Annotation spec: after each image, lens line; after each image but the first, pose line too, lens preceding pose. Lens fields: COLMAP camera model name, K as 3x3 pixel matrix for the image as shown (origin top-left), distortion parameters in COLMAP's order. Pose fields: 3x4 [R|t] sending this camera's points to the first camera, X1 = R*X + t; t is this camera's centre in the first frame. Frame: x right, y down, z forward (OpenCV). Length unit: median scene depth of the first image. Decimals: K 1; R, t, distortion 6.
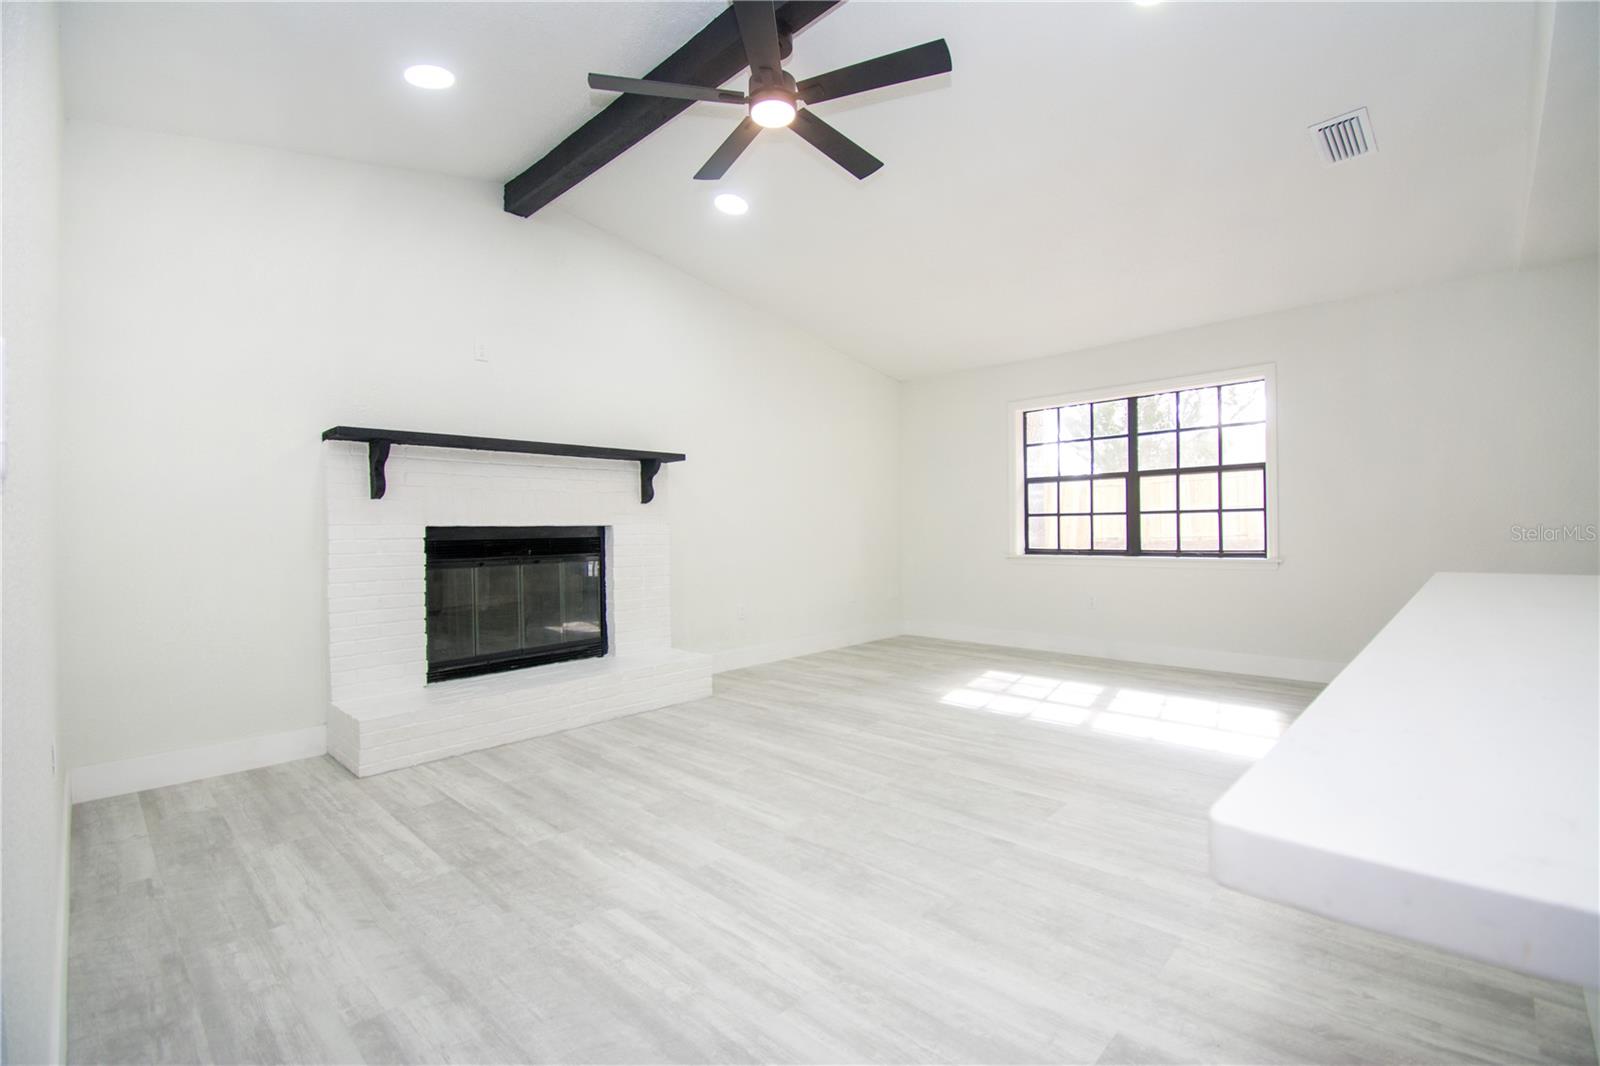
lens RADIAL K [[709.8, 0, 800.0], [0, 709.8, 533.0], [0, 0, 1]] dist [-0.000042, -0.017152]
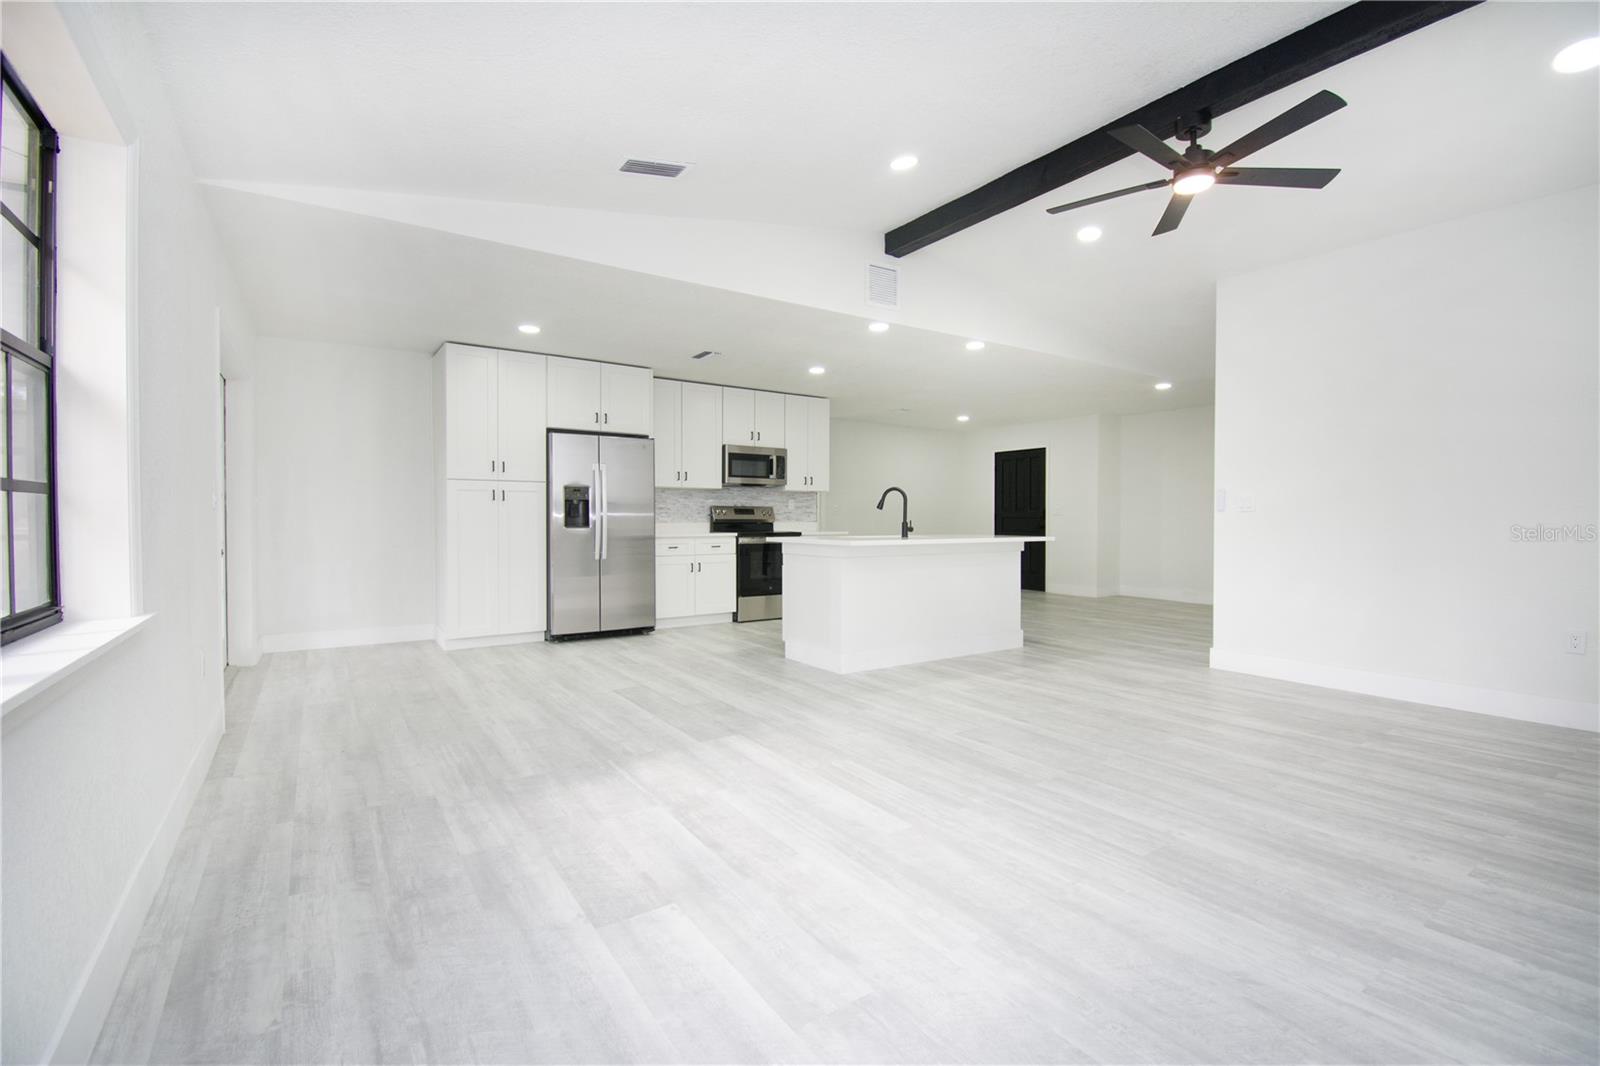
lens RADIAL K [[709.8, 0, 800.0], [0, 709.8, 533.0], [0, 0, 1]] dist [-0.000042, -0.017152]
pose [[-0.978721, 0.004816, 0.205140, 0.322901], [0.010419, 0.999601, 0.026242, -0.016704], [-0.204931, 0.027821, -0.978381, 1.950734]]
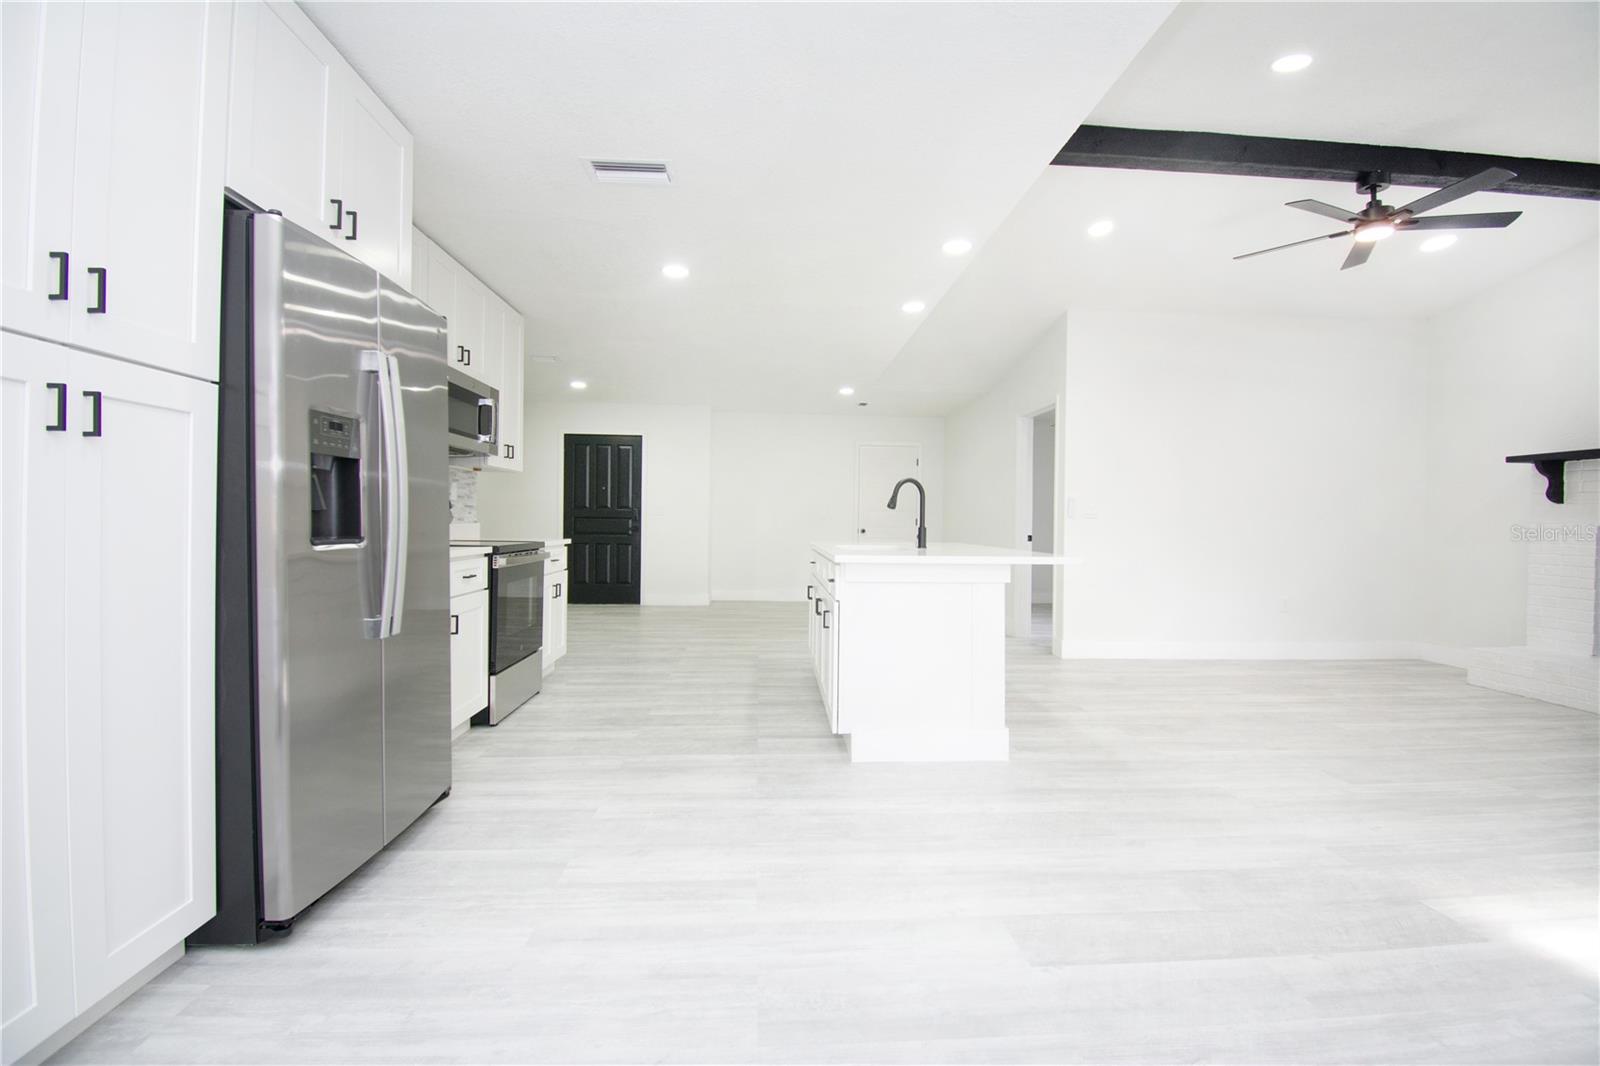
lens RADIAL K [[709.8, 0, 800.0], [0, 709.8, 533.0], [0, 0, 1]] dist [-0.000042, -0.017152]
pose [[-0.674053, 0.014632, -0.738538, 1.454835], [-0.011337, 0.999481, 0.030148, -0.019438], [0.738596, 0.028694, -0.673538, 0.921859]]
